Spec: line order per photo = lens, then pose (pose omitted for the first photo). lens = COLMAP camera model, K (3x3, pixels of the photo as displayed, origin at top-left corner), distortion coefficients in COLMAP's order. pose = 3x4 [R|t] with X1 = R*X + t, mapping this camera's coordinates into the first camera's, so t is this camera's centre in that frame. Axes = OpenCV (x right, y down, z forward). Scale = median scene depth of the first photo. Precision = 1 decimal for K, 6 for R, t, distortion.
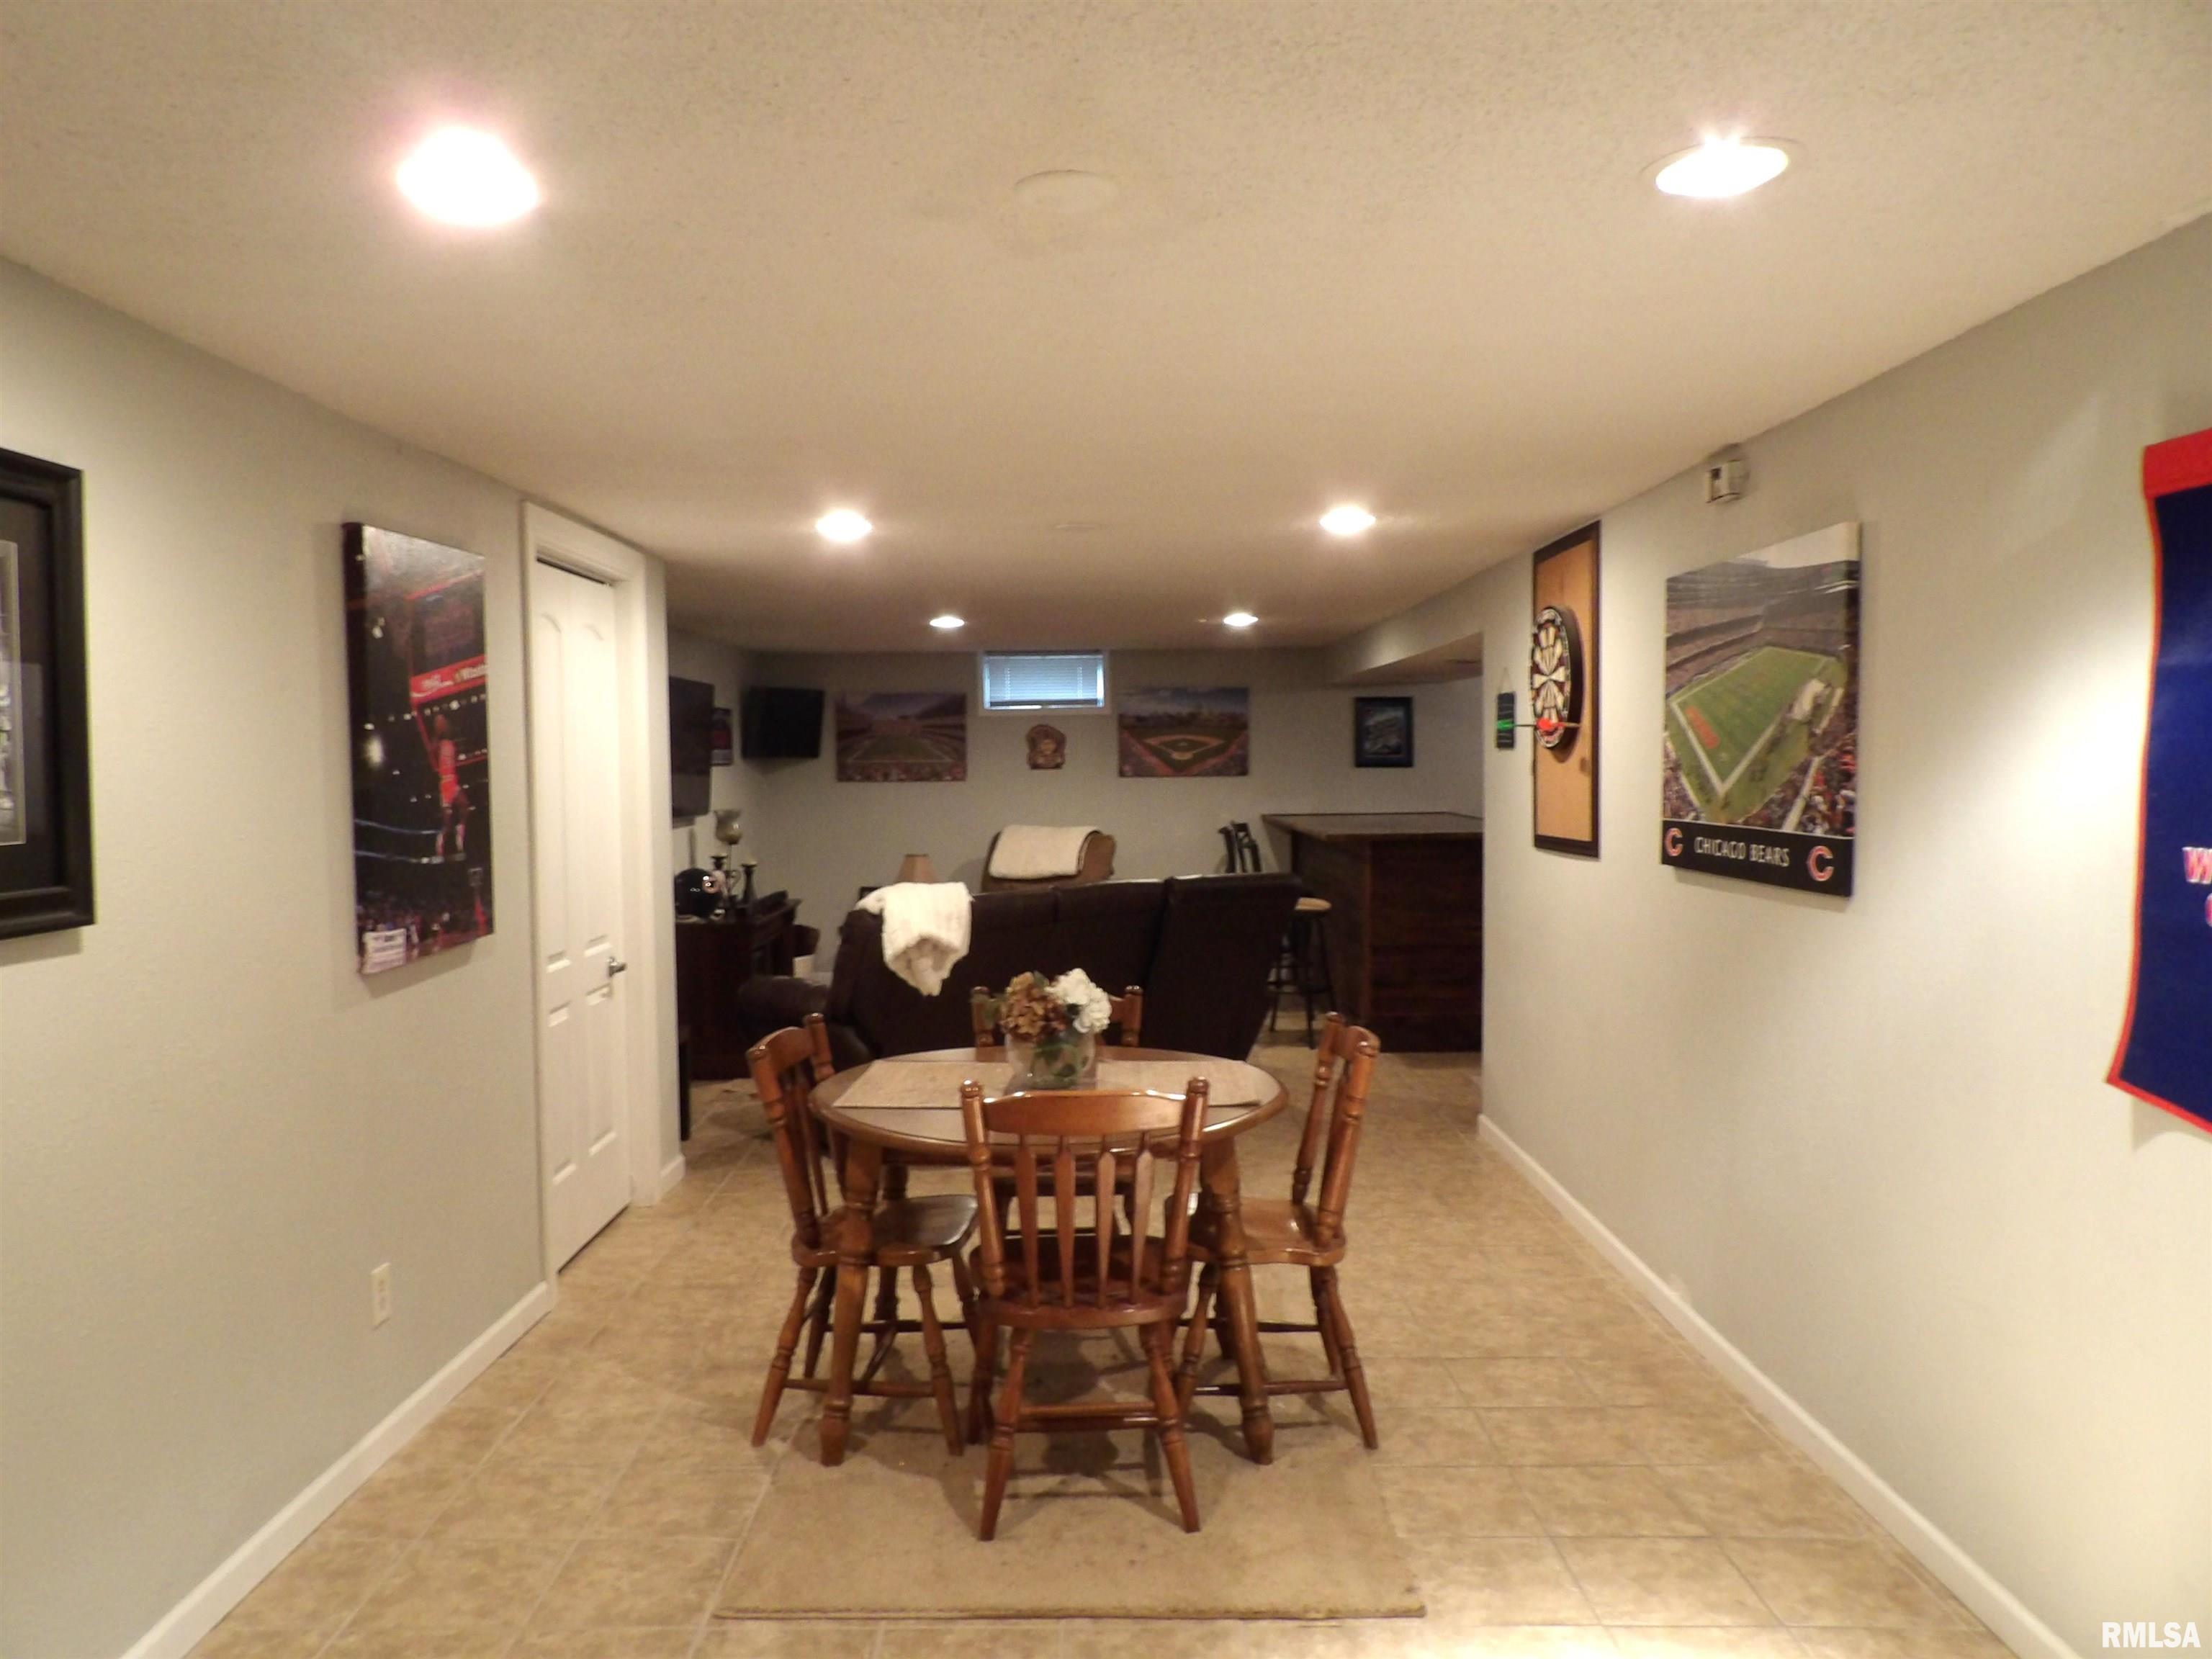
lens RADIAL K [[1659.5, 0, 1108.6], [0, 1659.5, 829.3], [0, 0, 1]] dist [0.000673, 0.012104]
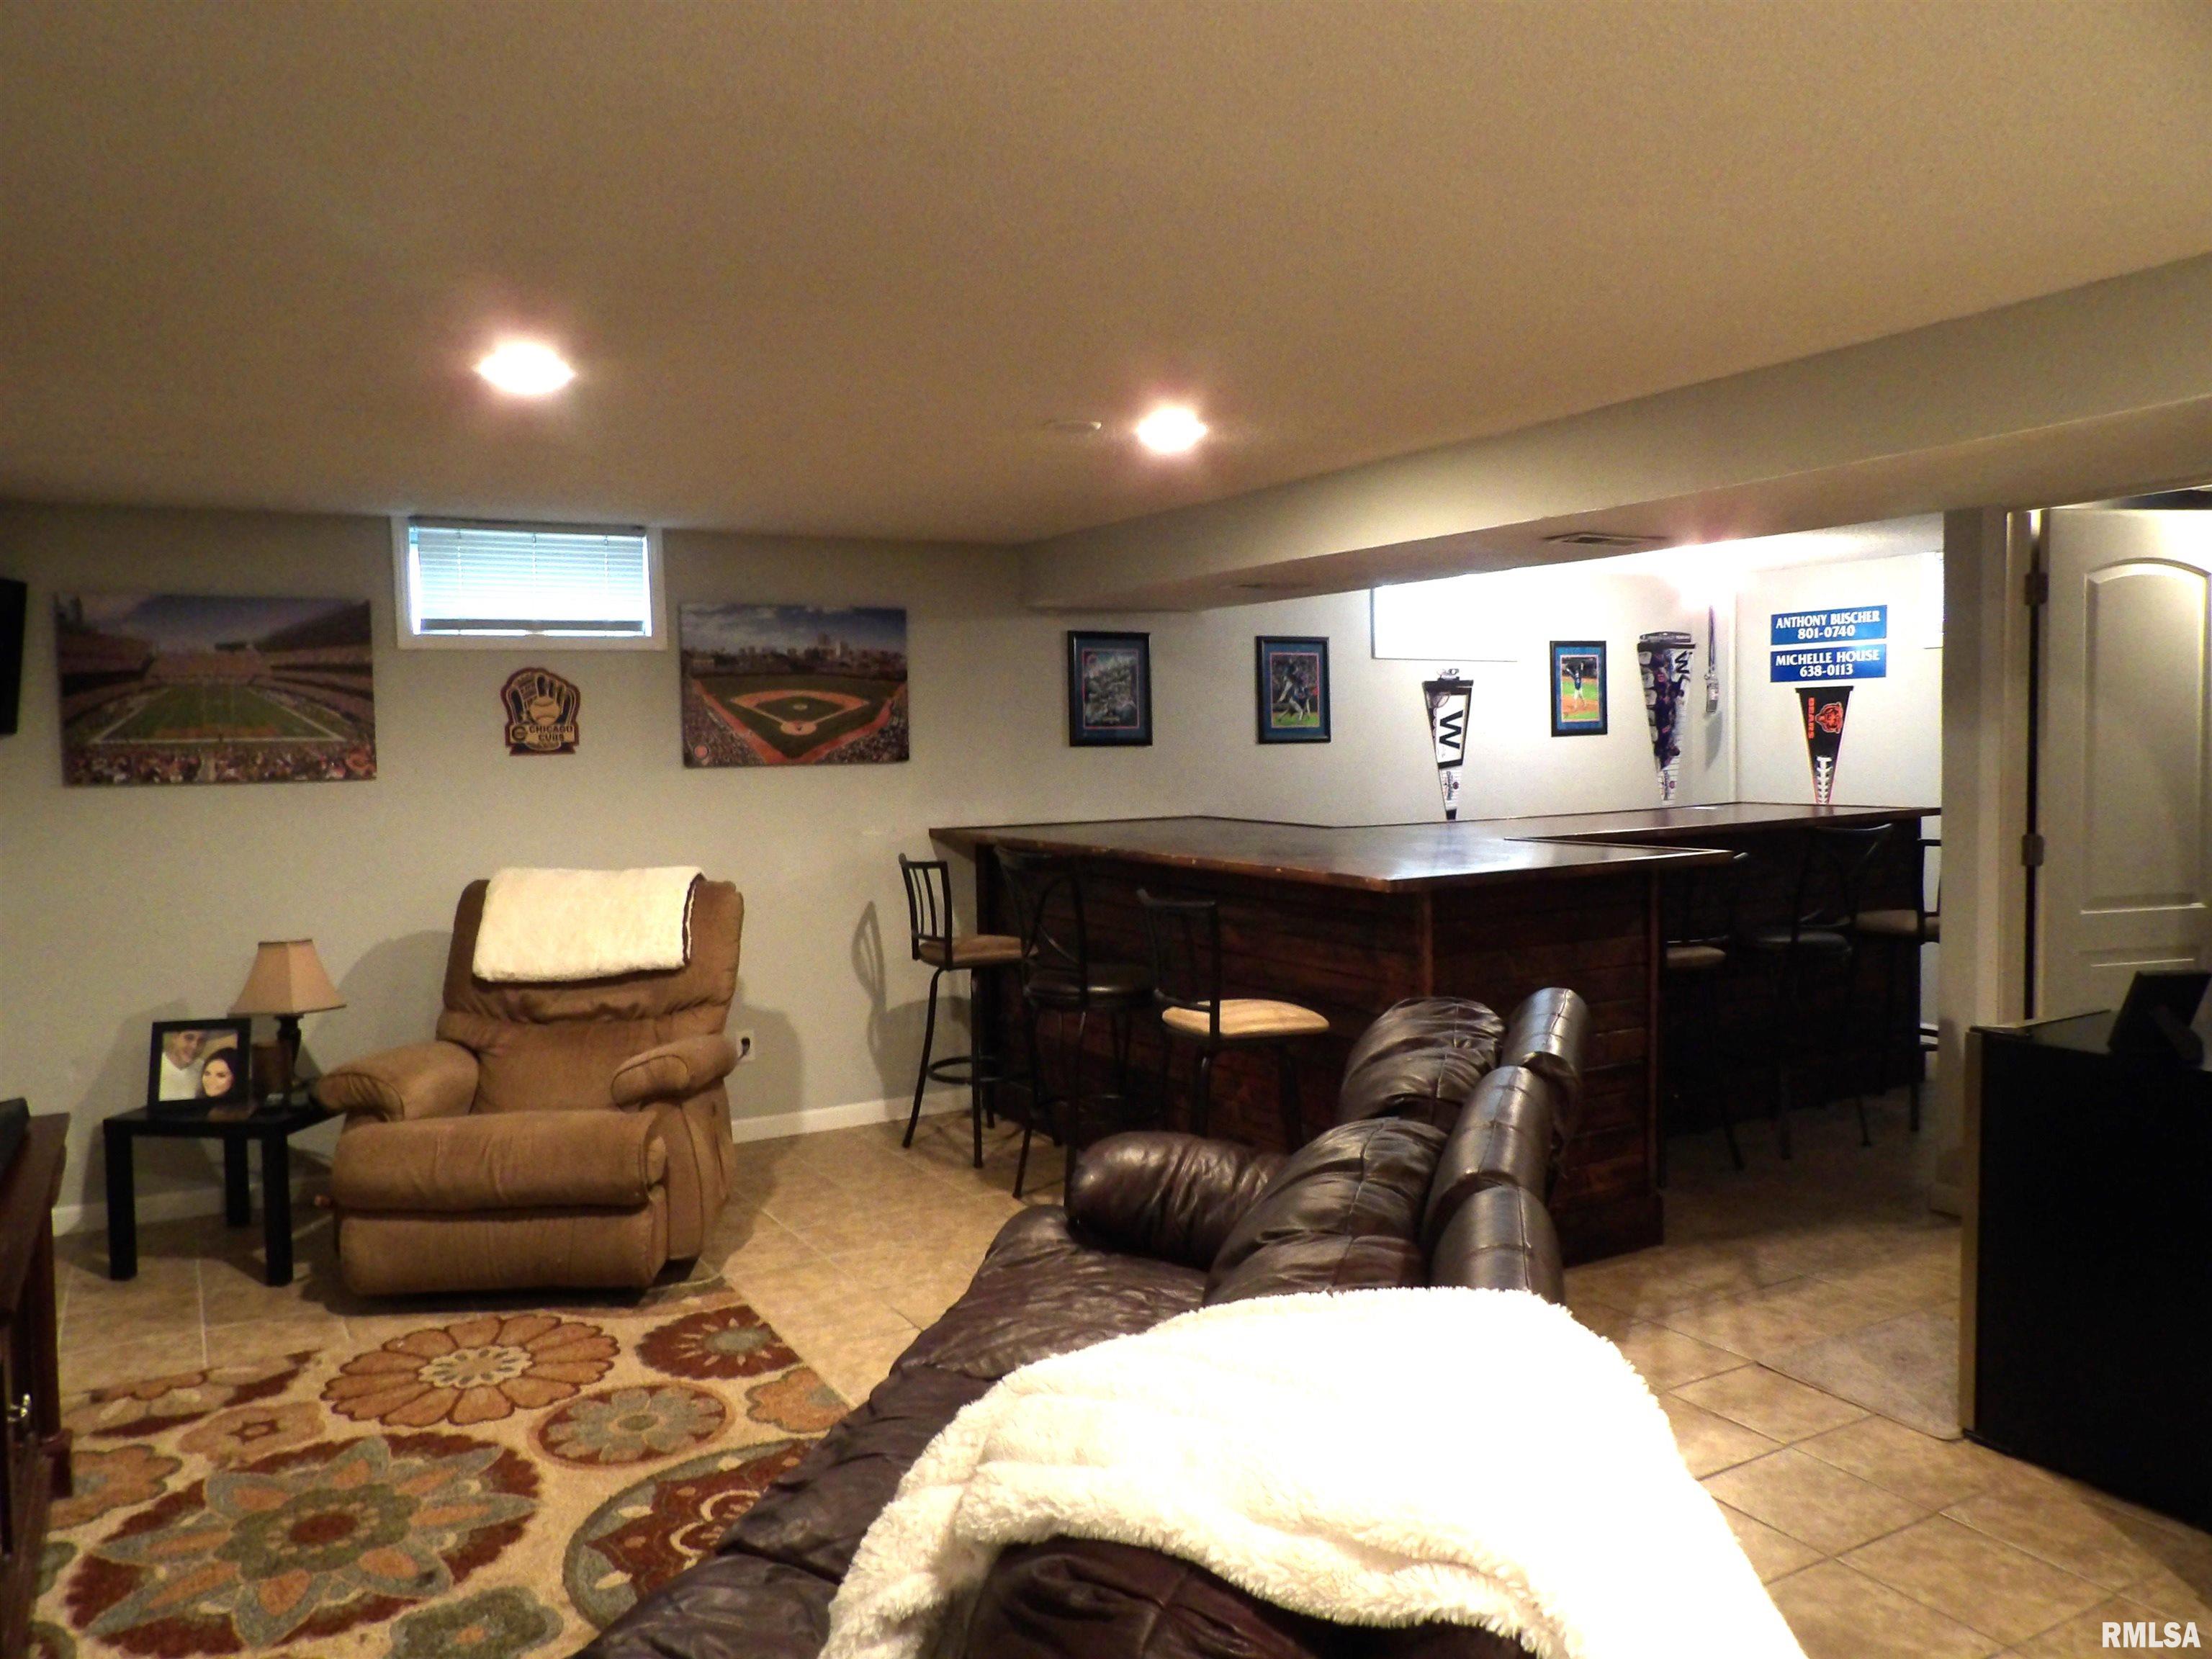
lens RADIAL K [[1659.5, 0, 1100.1], [0, 1659.5, 832.3], [0, 0, 1]] dist [0.000673, 0.012104]
pose [[0.869501, -0.032658, 0.492850, -0.142550], [0.024669, 0.999438, 0.022705, -0.019455], [-0.493315, -0.007584, 0.869818, 0.466867]]
